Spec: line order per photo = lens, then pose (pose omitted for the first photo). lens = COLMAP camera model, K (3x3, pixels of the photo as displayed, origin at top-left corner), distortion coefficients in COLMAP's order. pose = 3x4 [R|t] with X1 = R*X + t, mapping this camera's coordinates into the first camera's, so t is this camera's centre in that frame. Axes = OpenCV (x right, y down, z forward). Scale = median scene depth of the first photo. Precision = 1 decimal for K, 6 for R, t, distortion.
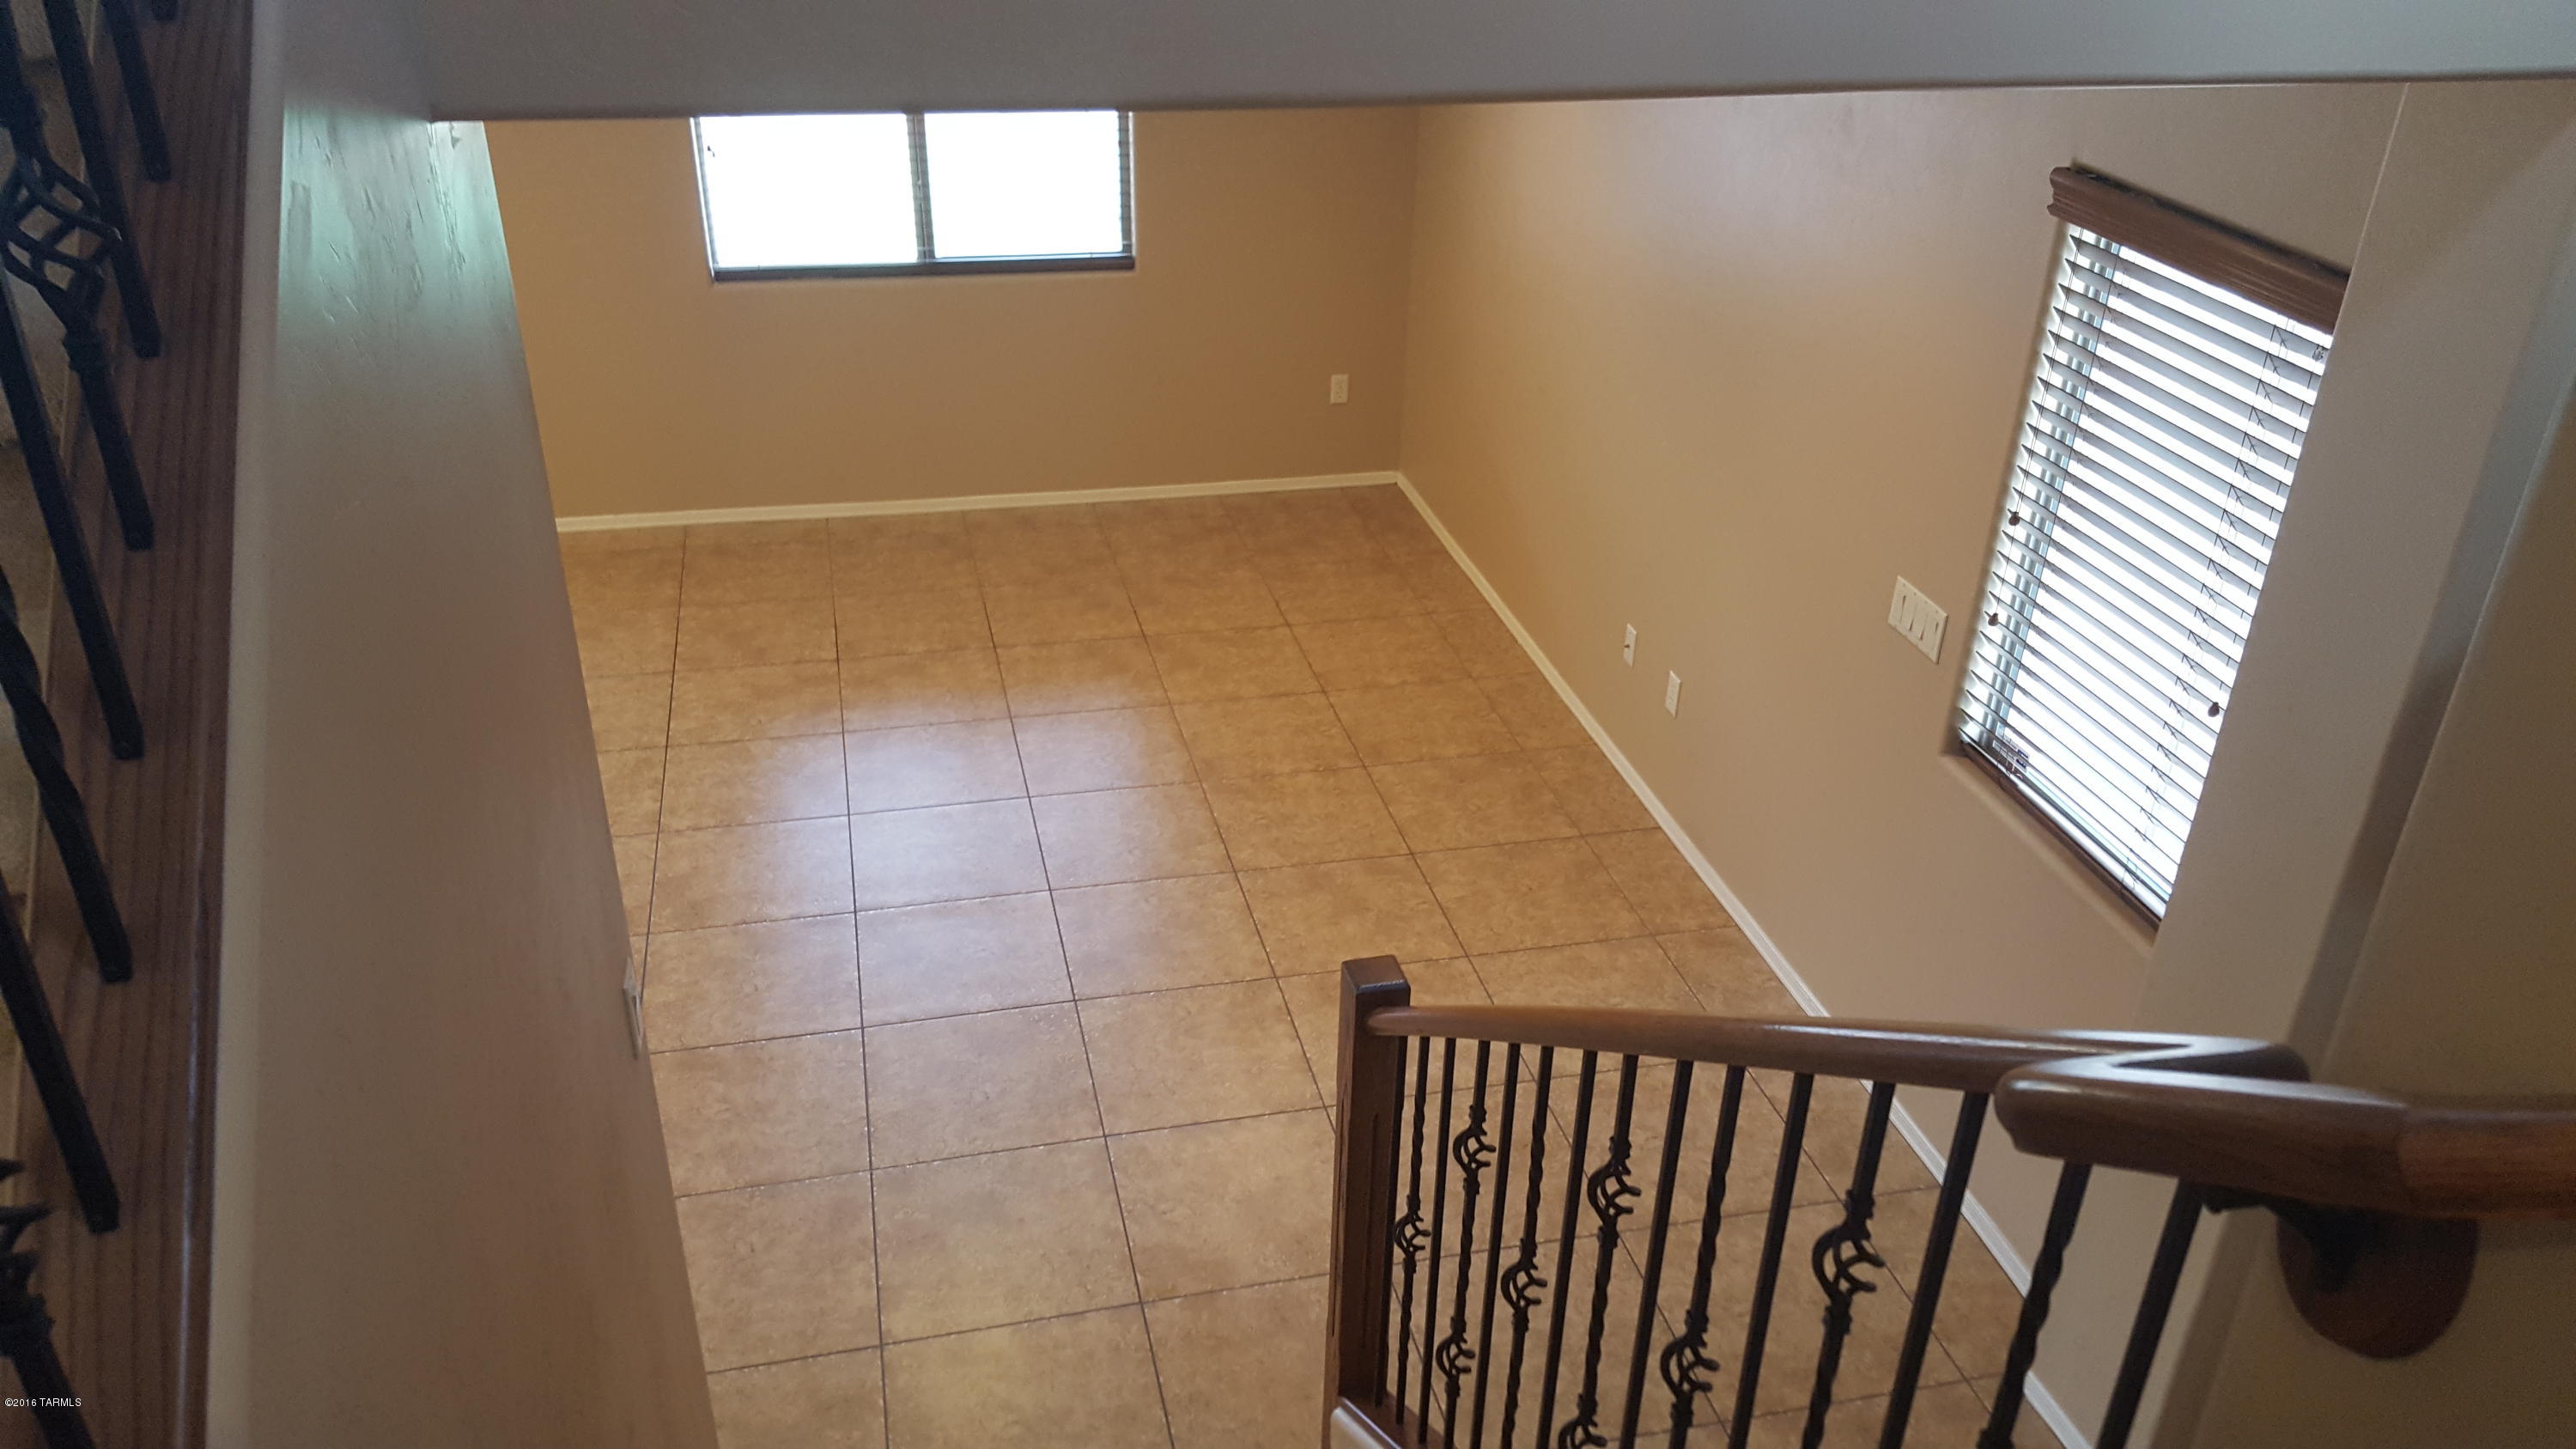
lens RADIAL K [[1931.6, 0, 1291.0], [0, 1931.6, 740.9], [0, 0, 1]] dist [0.033974, -0.012925]
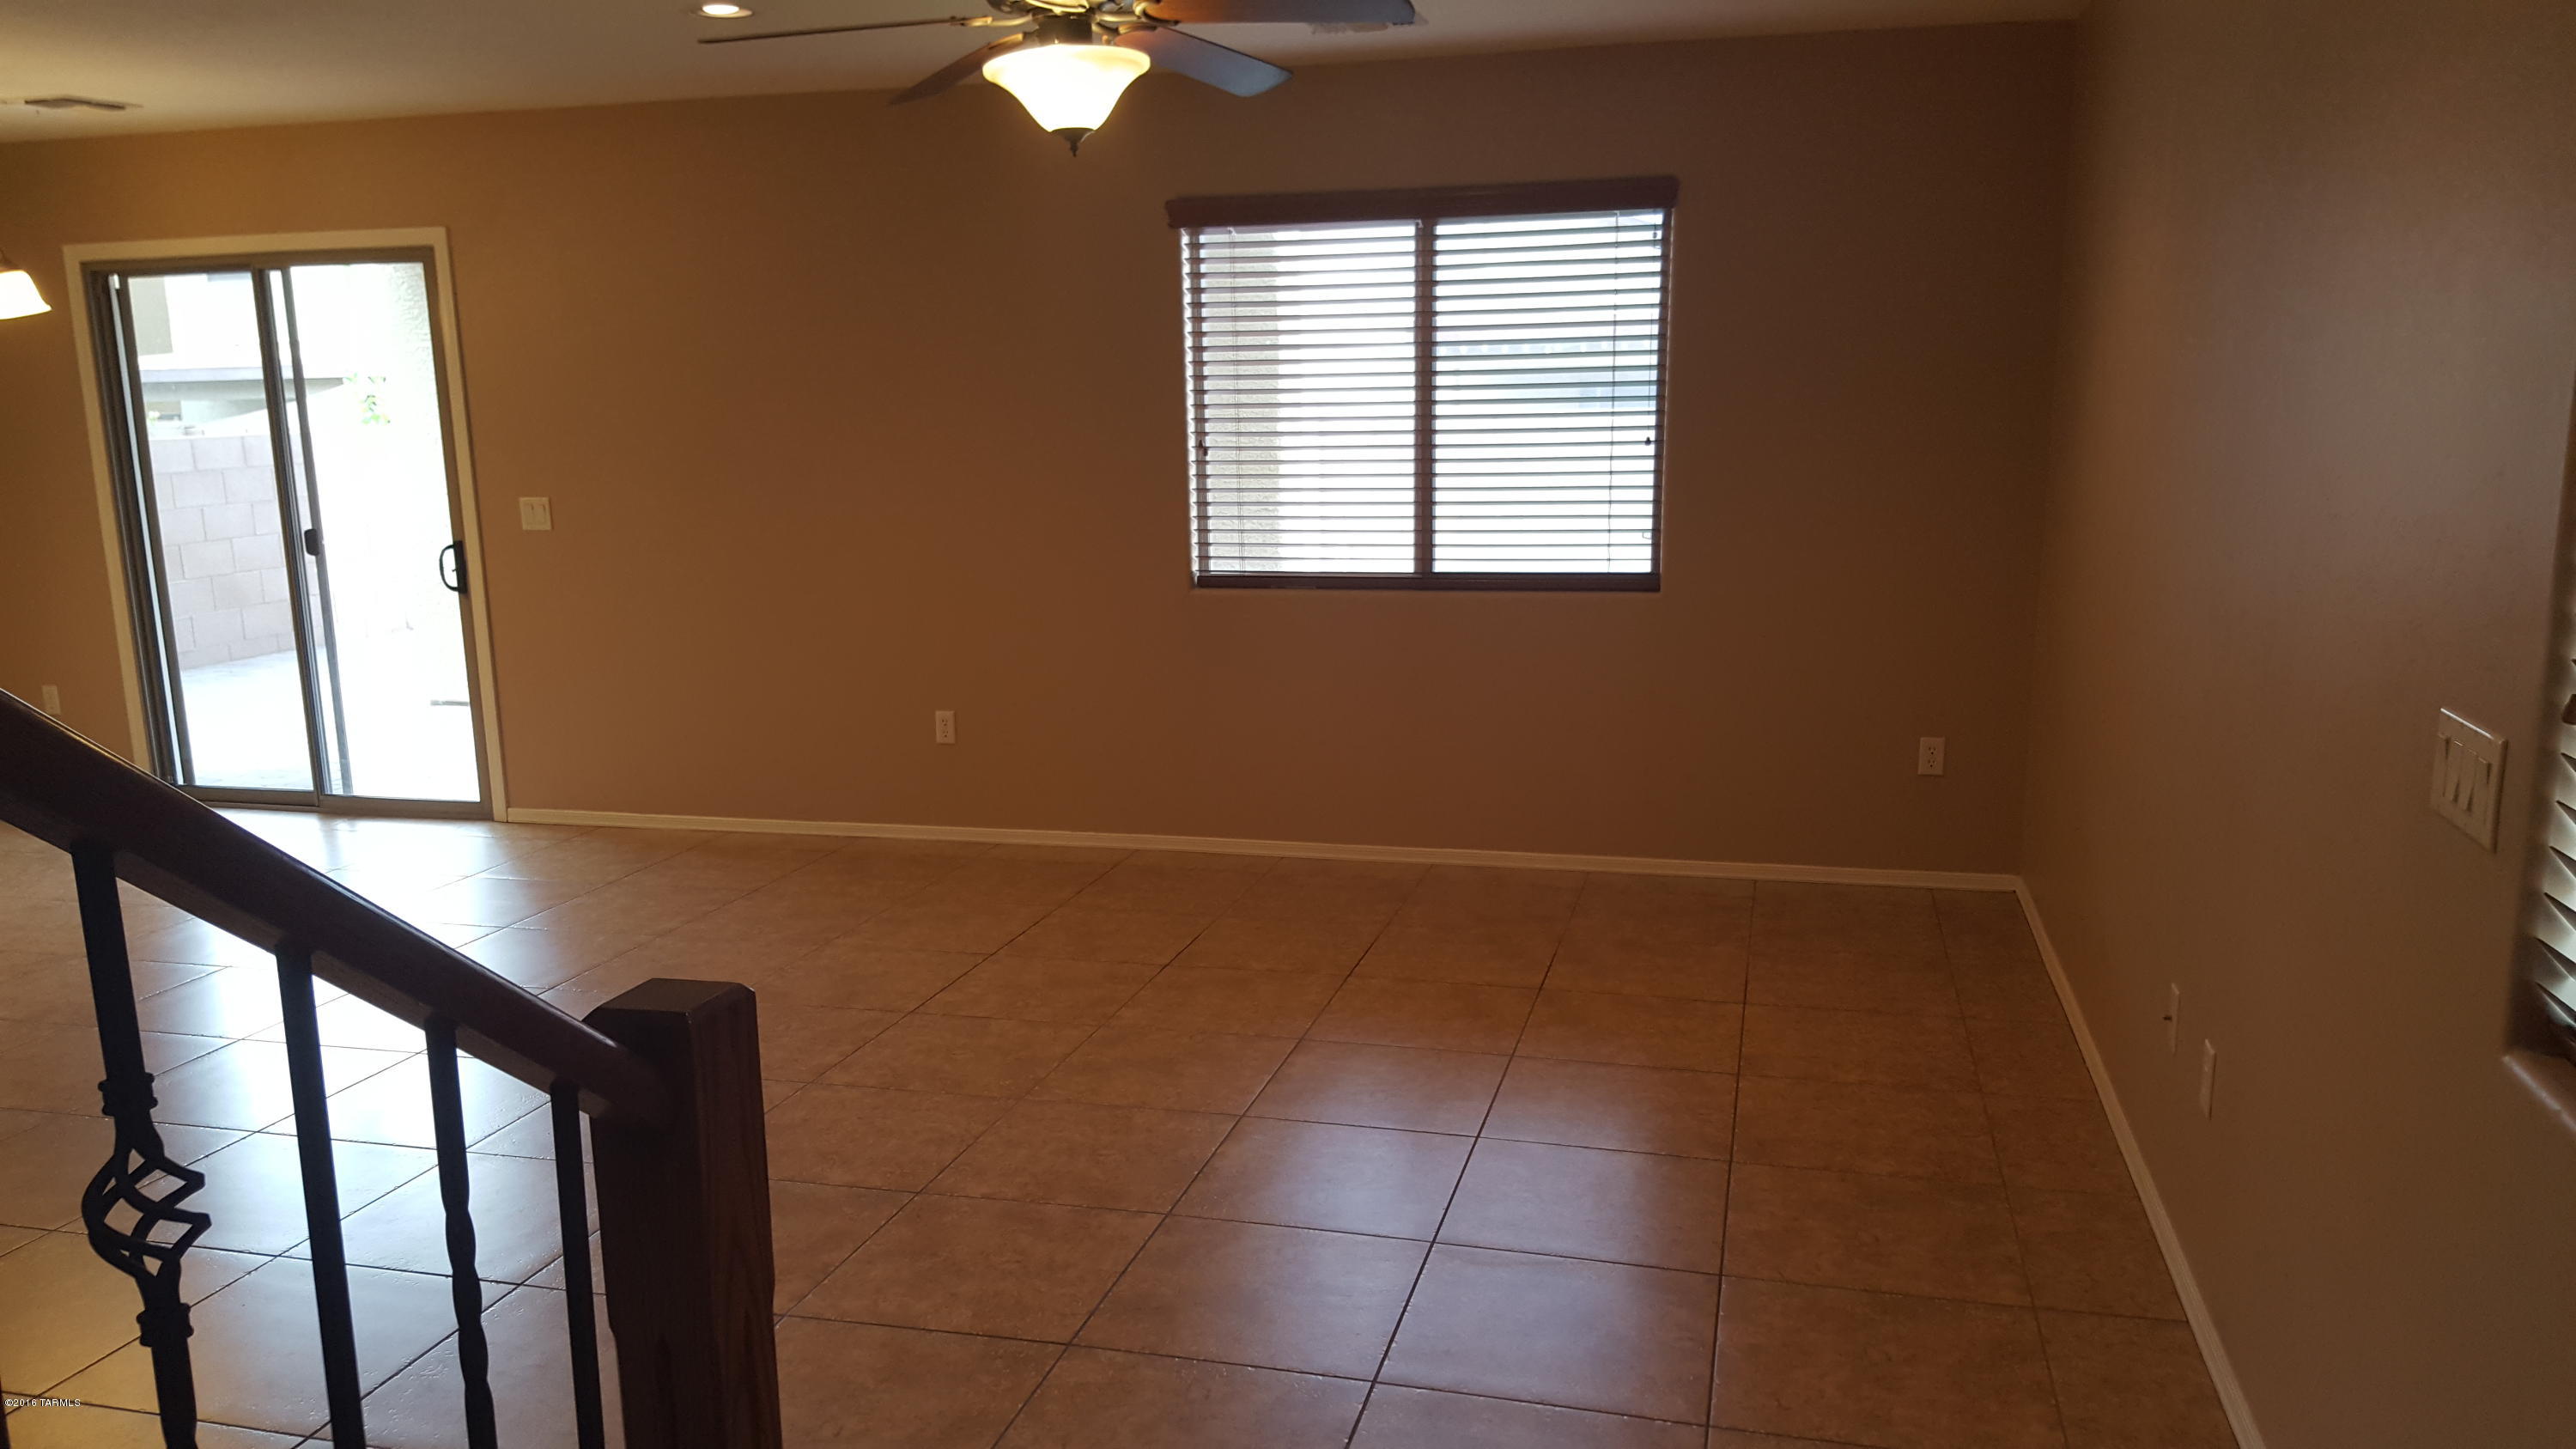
lens RADIAL K [[1931.6, 0, 1282.9], [0, 1931.6, 718.1], [0, 0, 1]] dist [0.033974, -0.012925]
pose [[0.883037, 0.043012, -0.467327, 0.180211], [-0.190773, 0.942703, -0.273709, 0.070717], [0.428778, 0.330849, 0.840648, 0.285092]]
